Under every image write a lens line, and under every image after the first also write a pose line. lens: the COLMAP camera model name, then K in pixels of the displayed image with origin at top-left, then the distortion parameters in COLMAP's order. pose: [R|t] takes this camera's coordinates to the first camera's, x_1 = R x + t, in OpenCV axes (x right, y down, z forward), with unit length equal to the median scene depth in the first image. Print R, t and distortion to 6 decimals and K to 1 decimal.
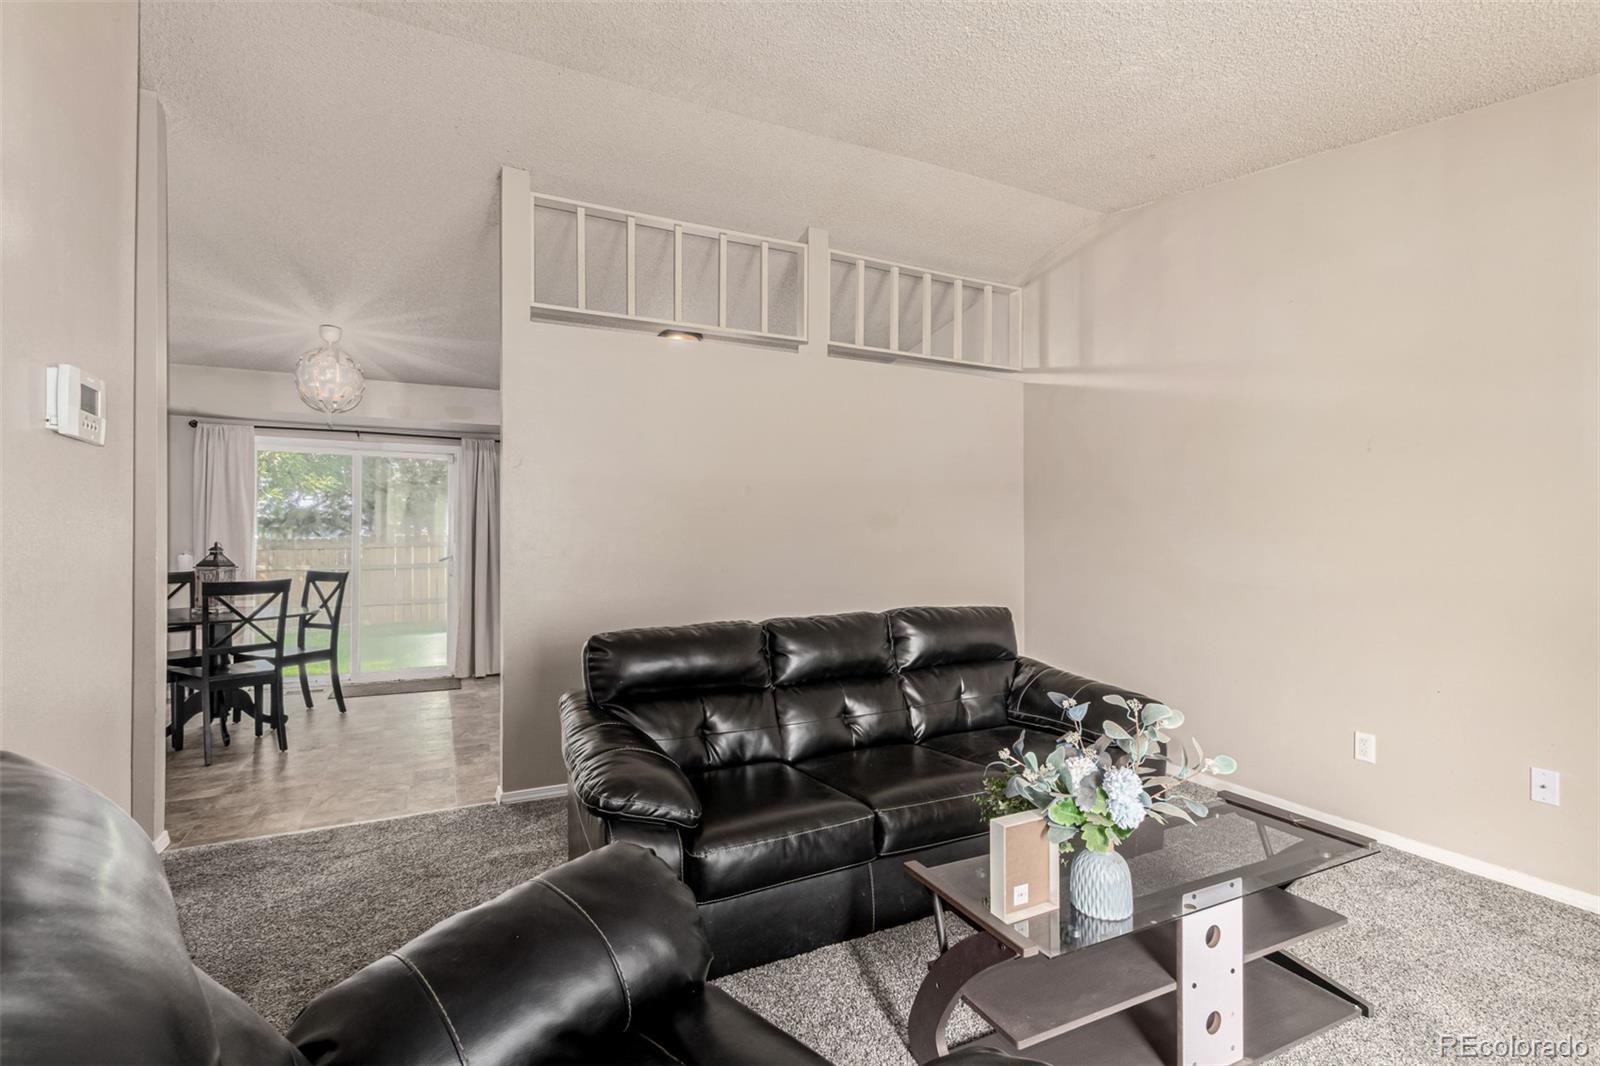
lens RADIAL K [[753.0, 0, 799.1], [0, 753.0, 533.8], [0, 0, 1]] dist [0.016853, -0.000286]
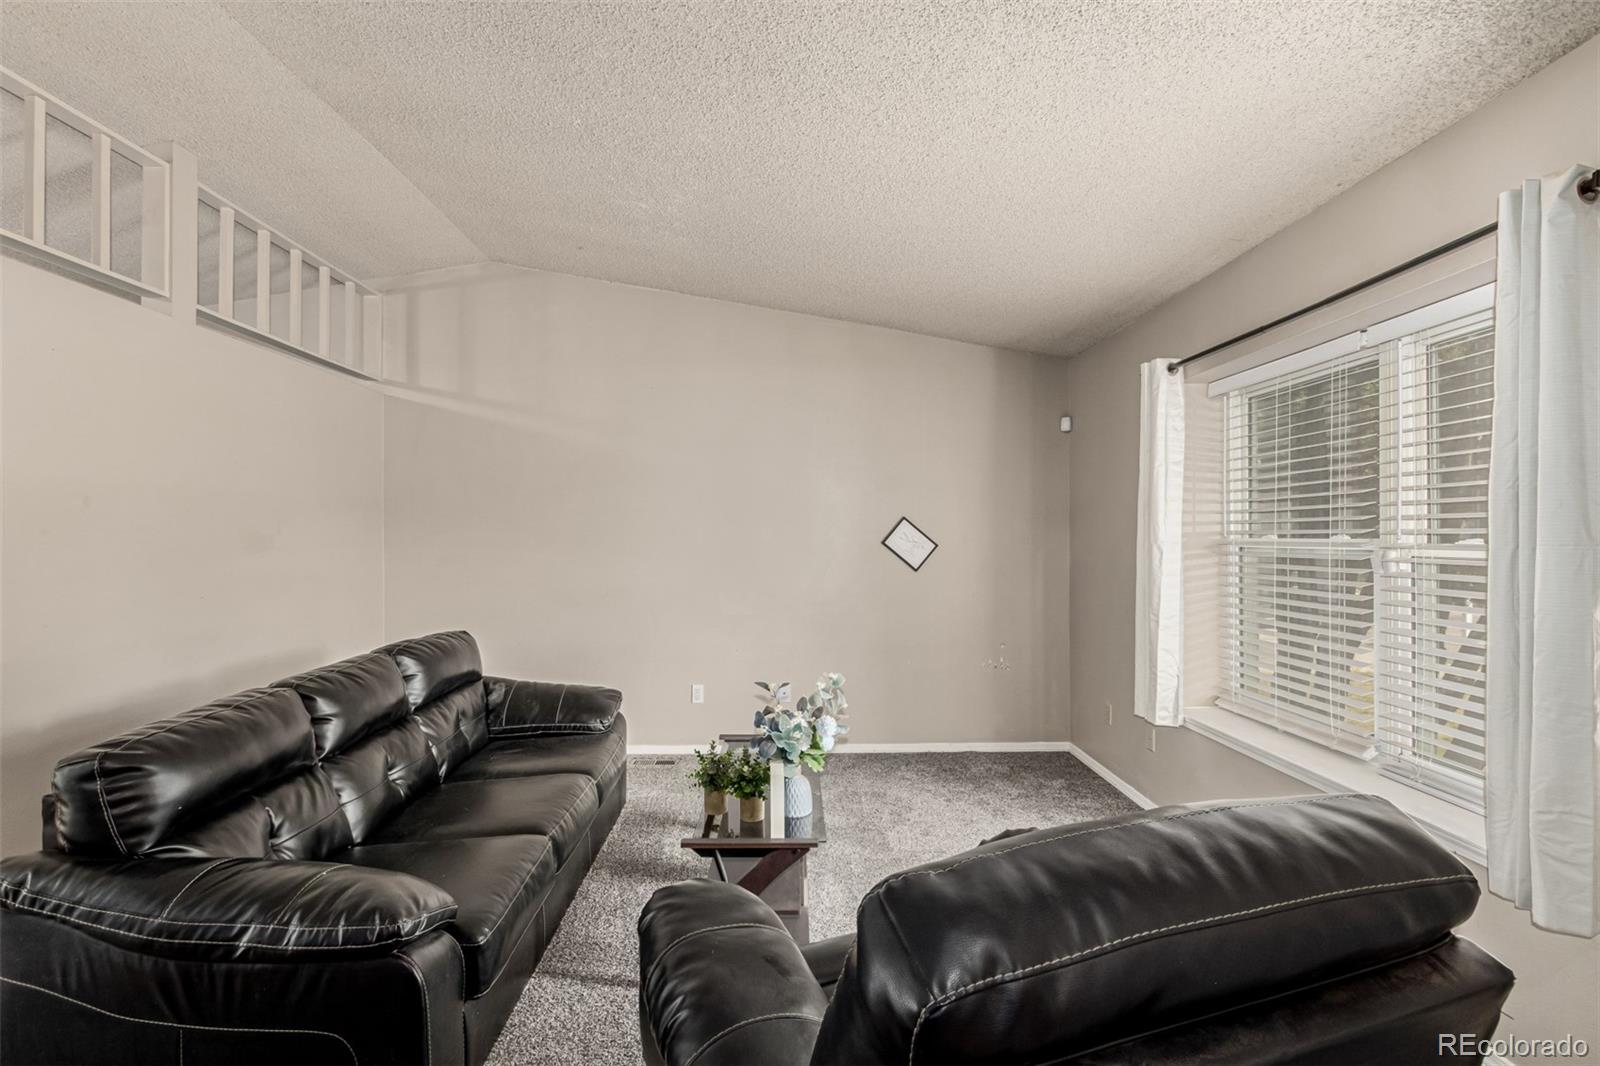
lens RADIAL K [[753.0, 0, 802.9], [0, 753.0, 533.1], [0, 0, 1]] dist [0.016853, -0.000286]
pose [[0.406312, 0.002876, 0.913730, -0.400390], [-0.005422, 0.999985, -0.000736, -0.030420], [-0.913718, -0.004656, 0.406321, 0.143706]]
